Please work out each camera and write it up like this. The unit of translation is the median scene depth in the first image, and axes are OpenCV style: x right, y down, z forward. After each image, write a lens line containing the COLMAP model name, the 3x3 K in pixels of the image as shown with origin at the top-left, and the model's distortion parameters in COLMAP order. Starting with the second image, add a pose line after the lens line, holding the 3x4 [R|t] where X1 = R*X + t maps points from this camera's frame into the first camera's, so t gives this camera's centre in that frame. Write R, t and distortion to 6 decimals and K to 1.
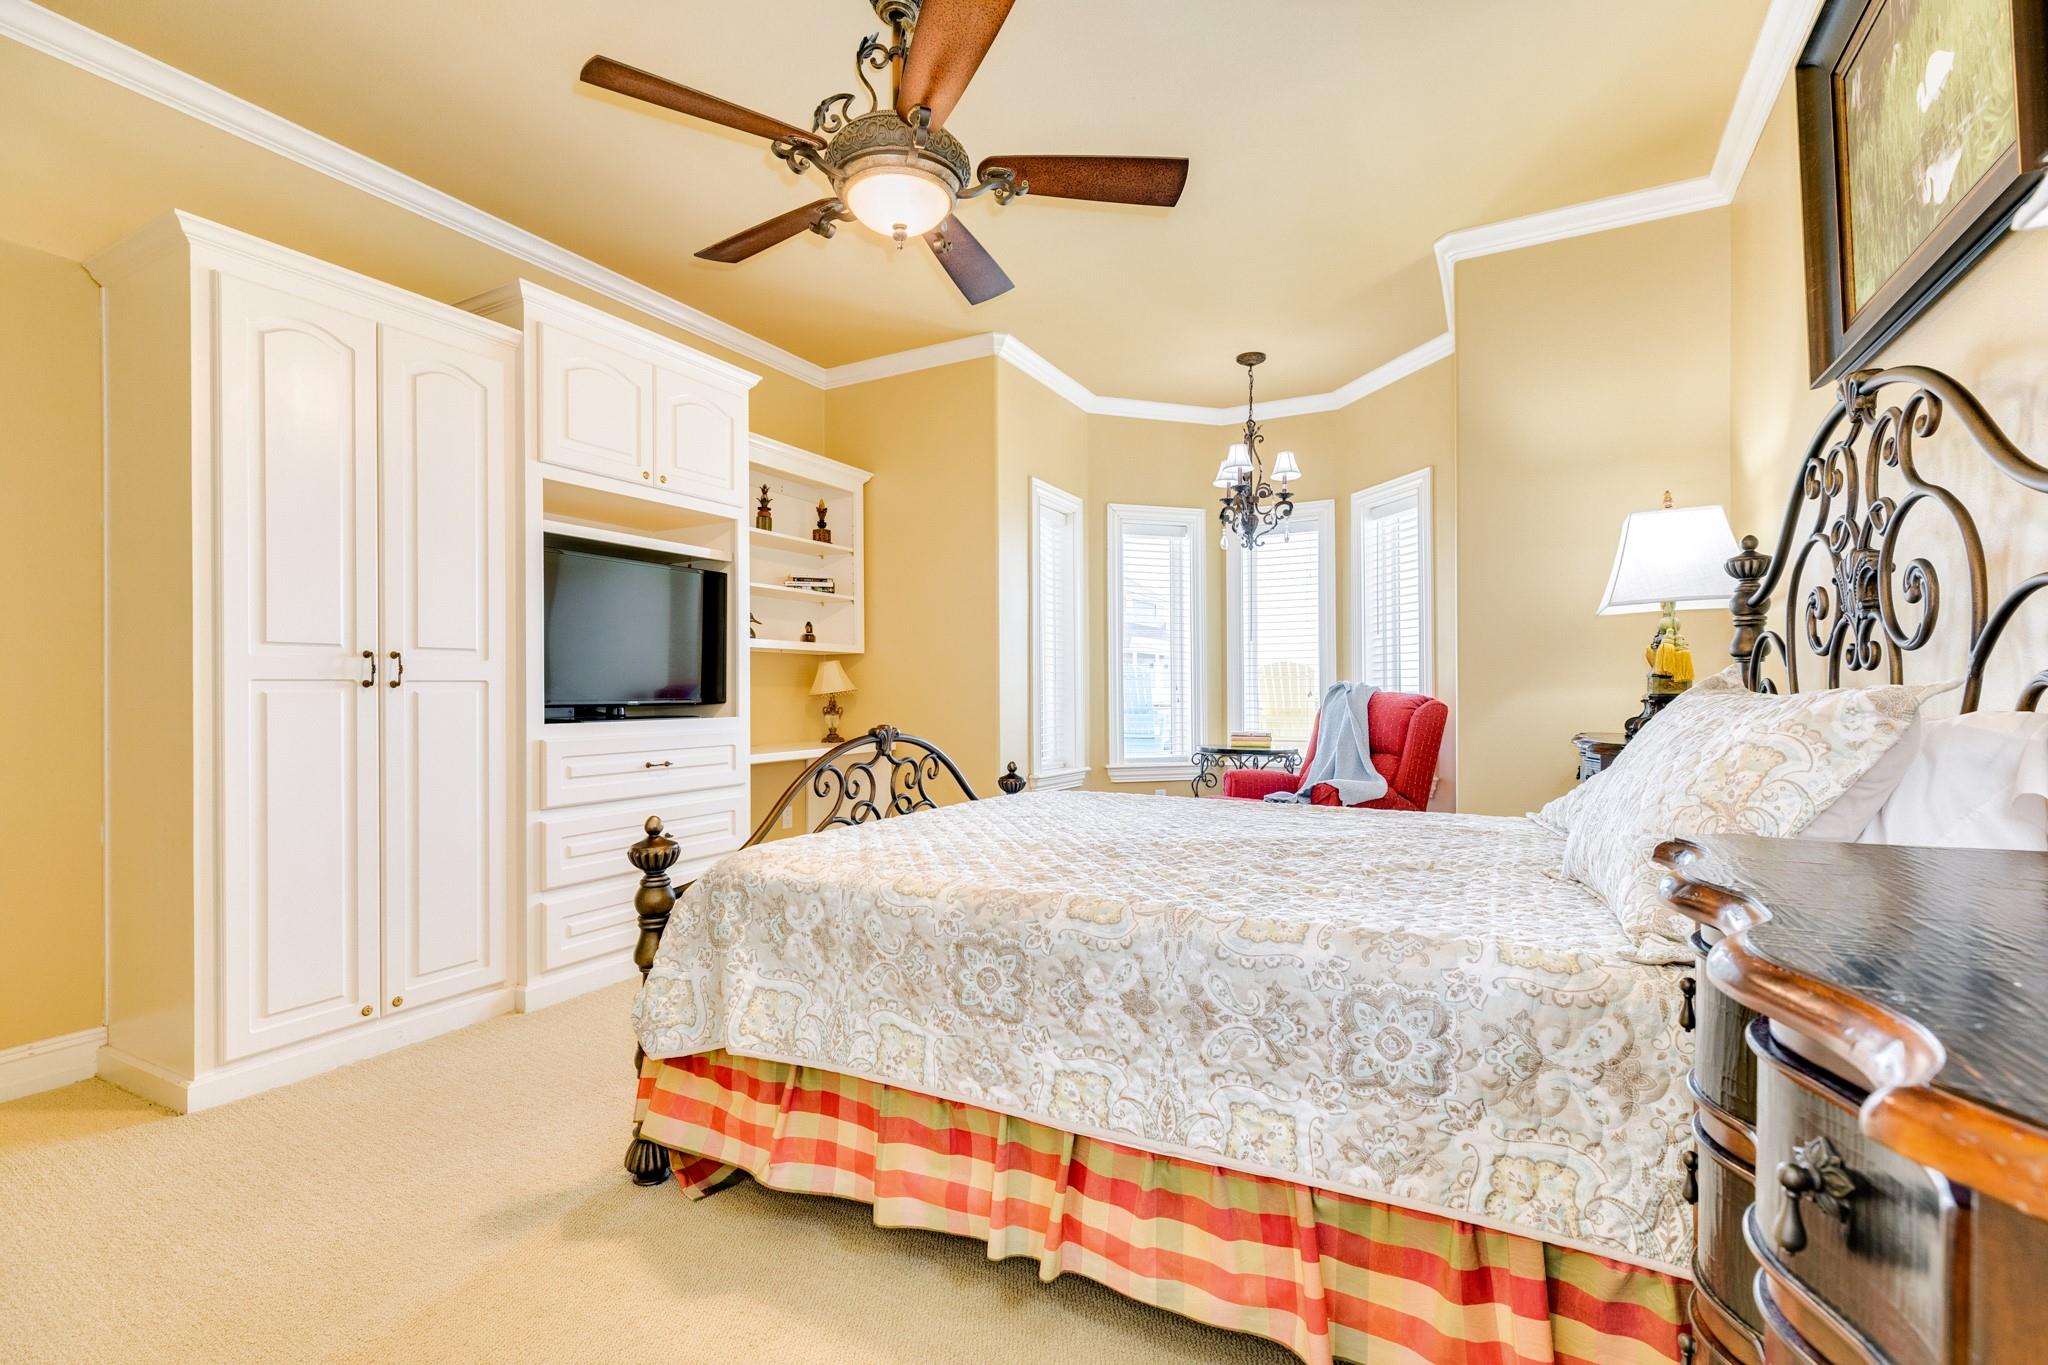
lens RADIAL K [[916.6, 0, 1017.4], [0, 916.6, 692.0], [0, 0, 1]] dist [0.001644, -0.000013]
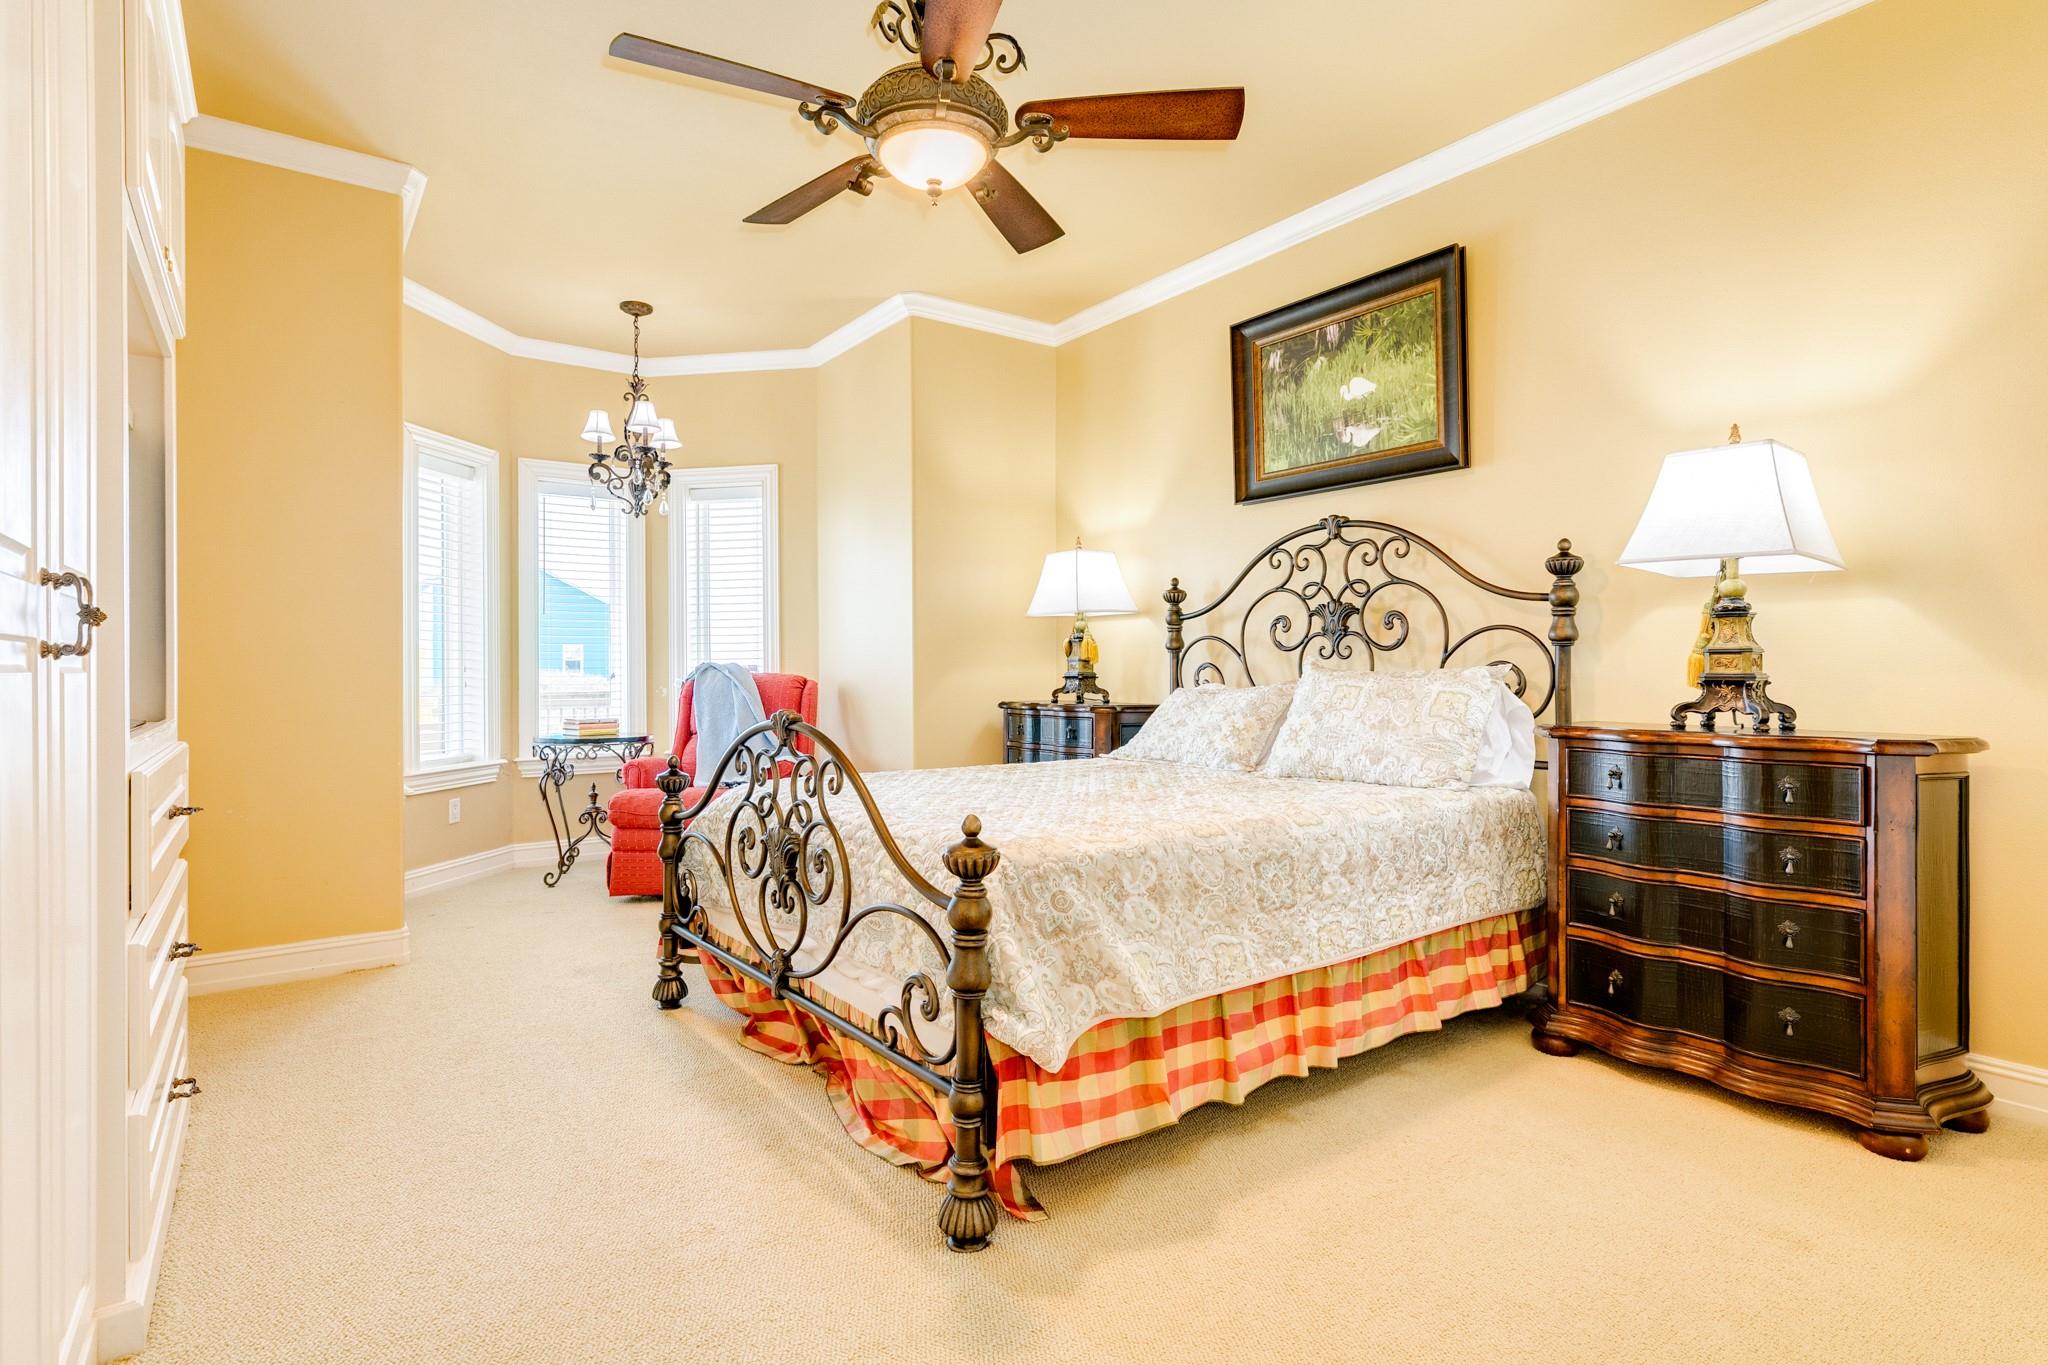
lens RADIAL K [[1019.2, 0, 1018.6], [0, 1019.2, 666.1], [0, 0, 1]] dist [0.000971, -0.000035]
pose [[0.433275, 0.004400, 0.901251, -1.483202], [0.003850, 0.999970, -0.006733, 0.003791], [-0.901254, 0.006387, 0.433245, 0.660550]]
